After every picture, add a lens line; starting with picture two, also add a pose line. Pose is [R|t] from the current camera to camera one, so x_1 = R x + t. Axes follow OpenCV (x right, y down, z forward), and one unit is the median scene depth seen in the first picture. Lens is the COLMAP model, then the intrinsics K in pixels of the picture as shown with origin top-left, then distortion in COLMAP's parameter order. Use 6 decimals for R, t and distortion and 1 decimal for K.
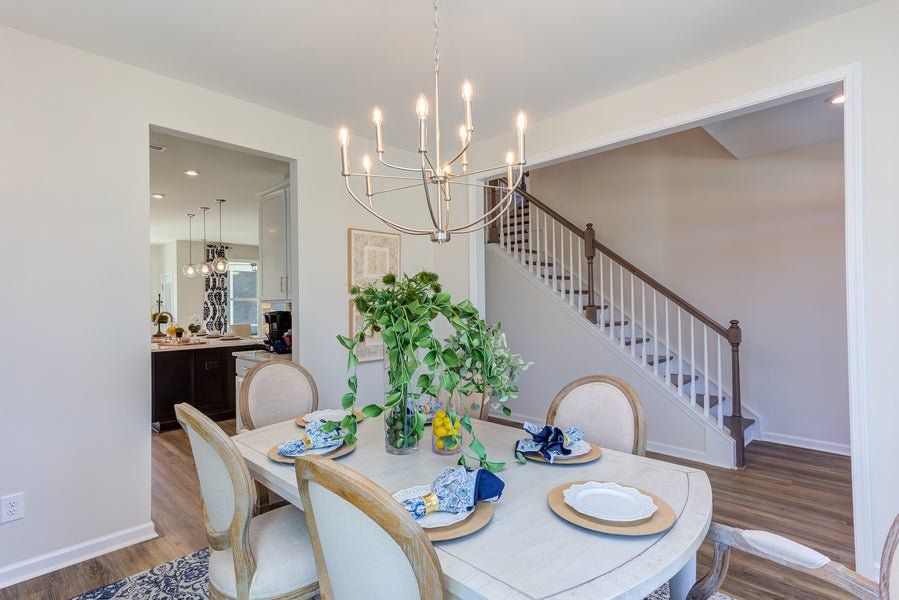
lens RADIAL K [[460.0, 0, 451.3], [0, 460.0, 301.6], [0, 0, 1]] dist [0.006109, -0.000074]
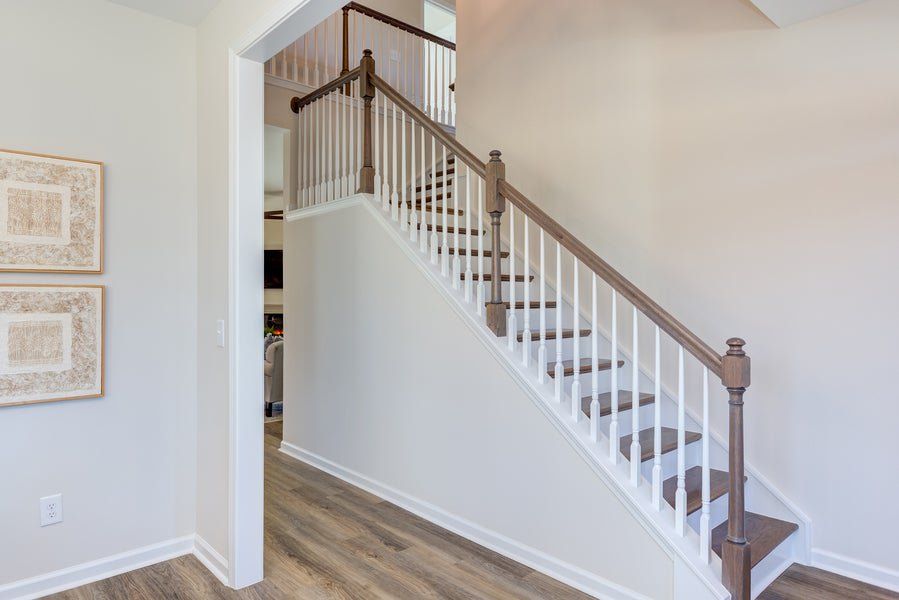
lens RADIAL K [[558.5, 0, 455.4], [0, 558.5, 296.9], [0, 0, 1]] dist [-0.002168, -0.001920]
pose [[0.998362, 0.014150, -0.055438, 0.297576], [-0.013634, 0.999860, 0.009674, -0.003243], [0.055567, -0.008902, 0.998415, 0.344021]]
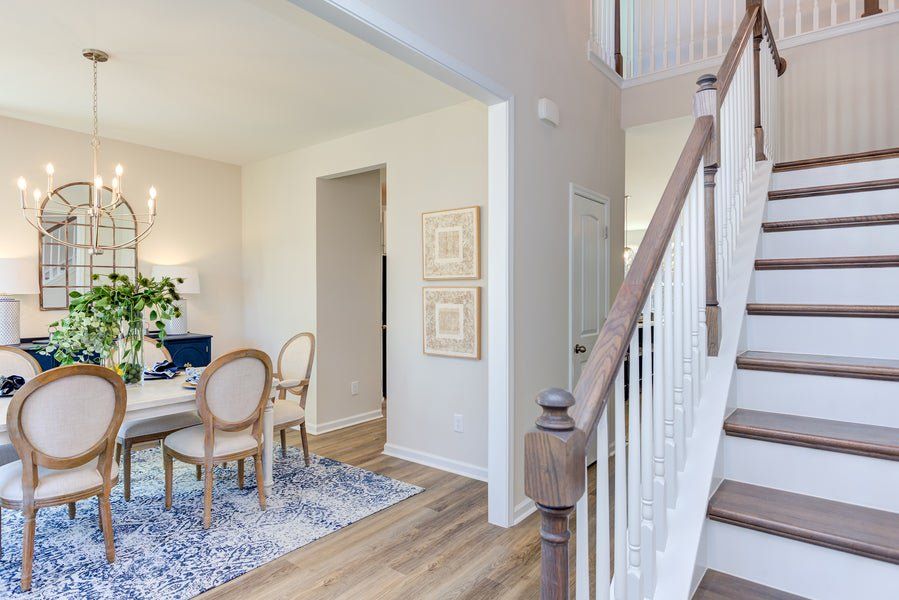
lens RADIAL K [[506.0, 0, 442.8], [0, 506.0, 299.7], [0, 0, 1]] dist [0.000838, 0.000329]
pose [[0.100854, 0.022726, -0.994642, 0.686978], [0.004894, 0.999716, 0.023338, -0.002738], [0.994889, -0.007222, 0.100715, 0.765473]]
